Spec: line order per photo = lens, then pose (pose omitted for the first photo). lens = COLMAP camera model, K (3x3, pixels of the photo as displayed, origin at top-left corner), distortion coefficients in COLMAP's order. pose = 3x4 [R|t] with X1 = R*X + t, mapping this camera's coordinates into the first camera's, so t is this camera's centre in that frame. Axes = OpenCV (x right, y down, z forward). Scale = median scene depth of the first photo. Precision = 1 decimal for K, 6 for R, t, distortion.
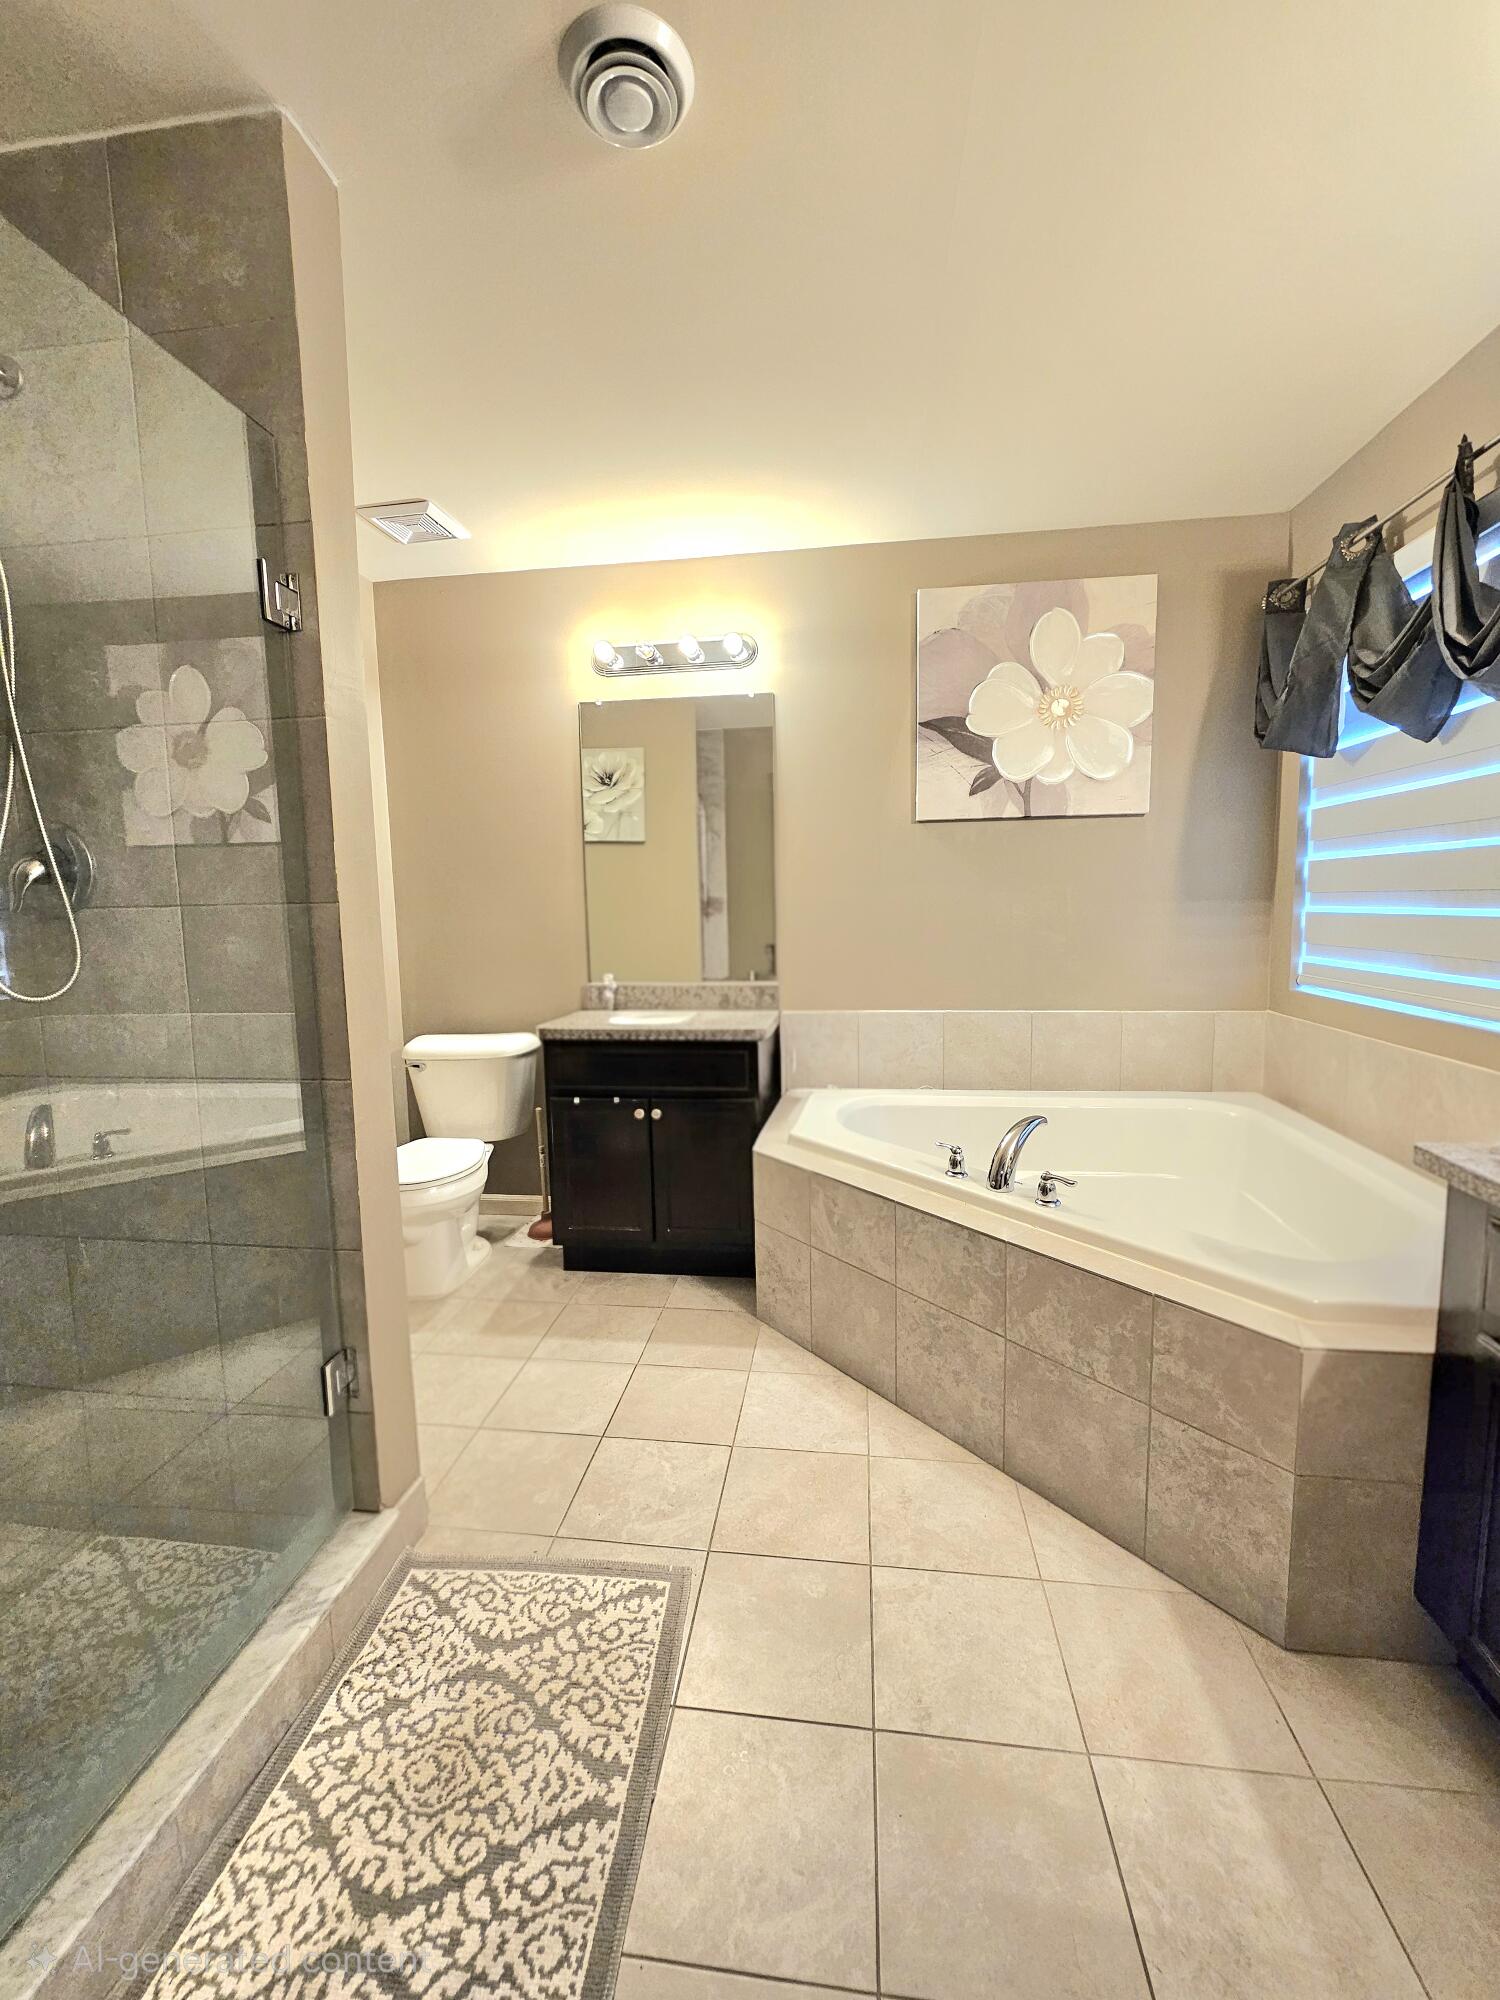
lens RADIAL K [[857.4, 0, 750.0], [0, 857.4, 1000.0], [0, 0, 1]] dist [-0.002749, -0.000397]
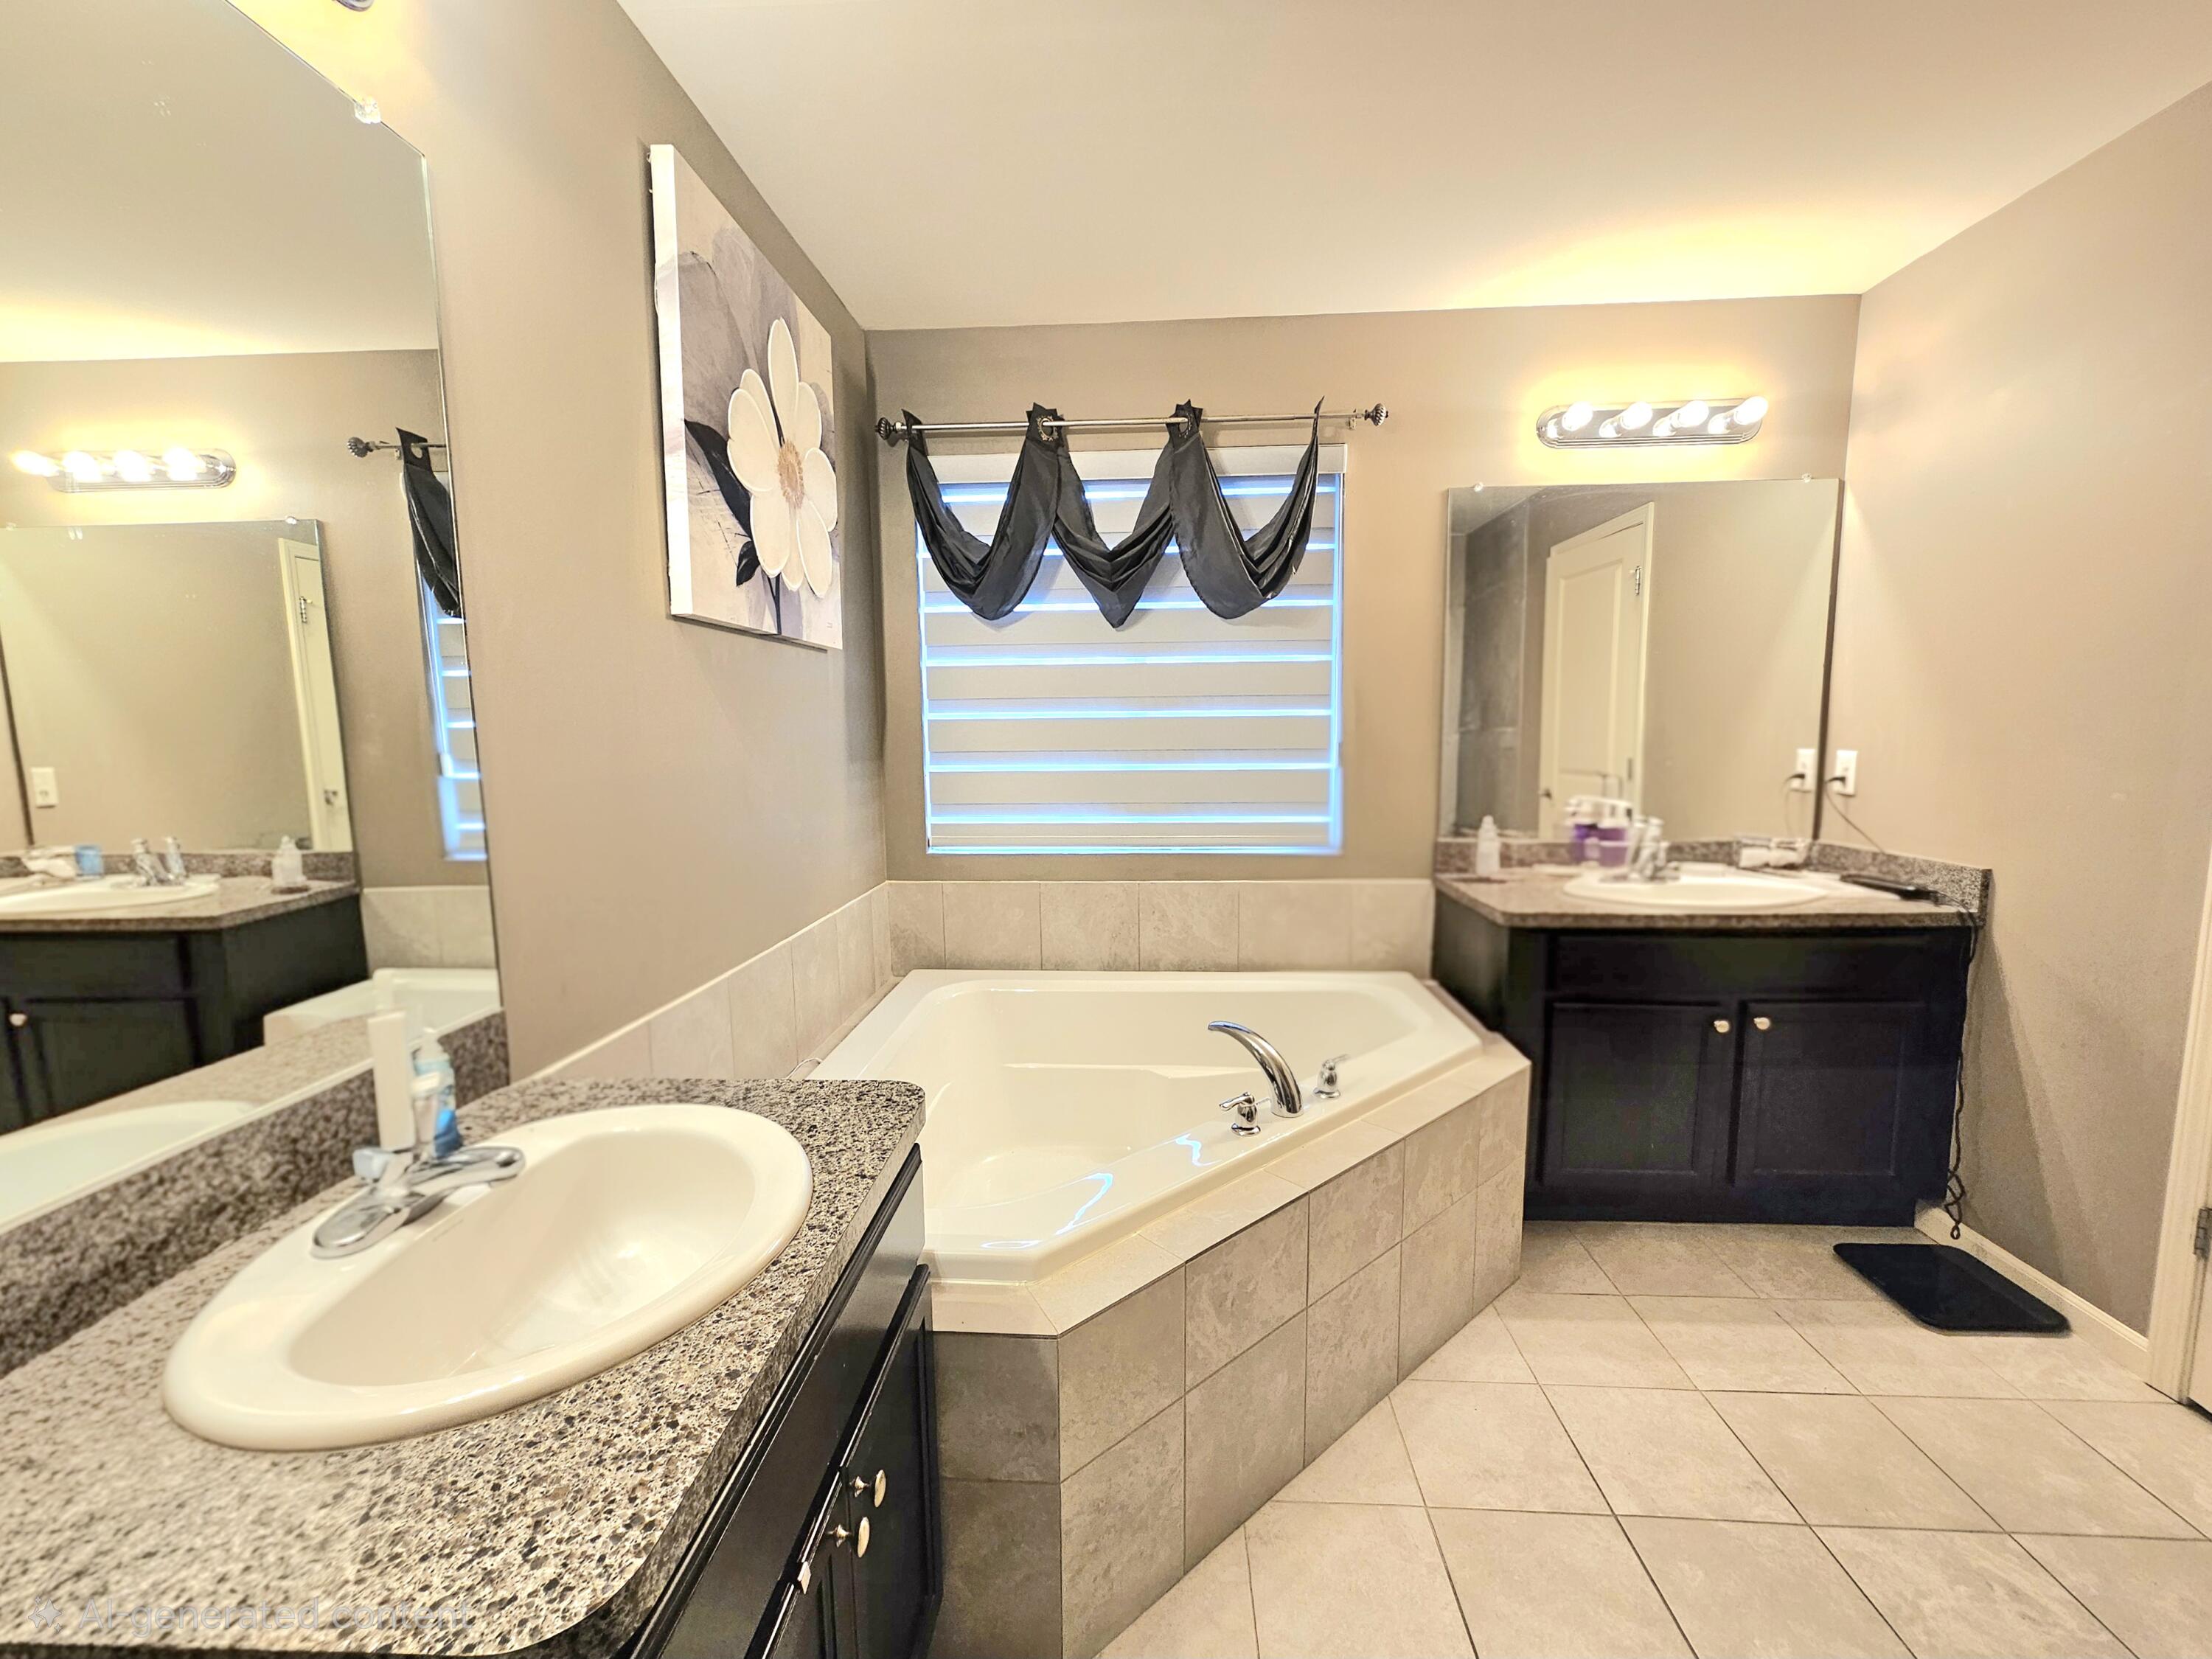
lens RADIAL K [[948.2, 0, 1106.0], [0, 948.2, 829.5], [0, 0, 1]] dist [-0.002749, -0.000397]
pose [[-0.081276, -0.086618, 0.992921, -0.554464], [0.131314, 0.986602, 0.096815, -0.149126], [-0.988003, 0.138253, -0.068813, 1.147685]]
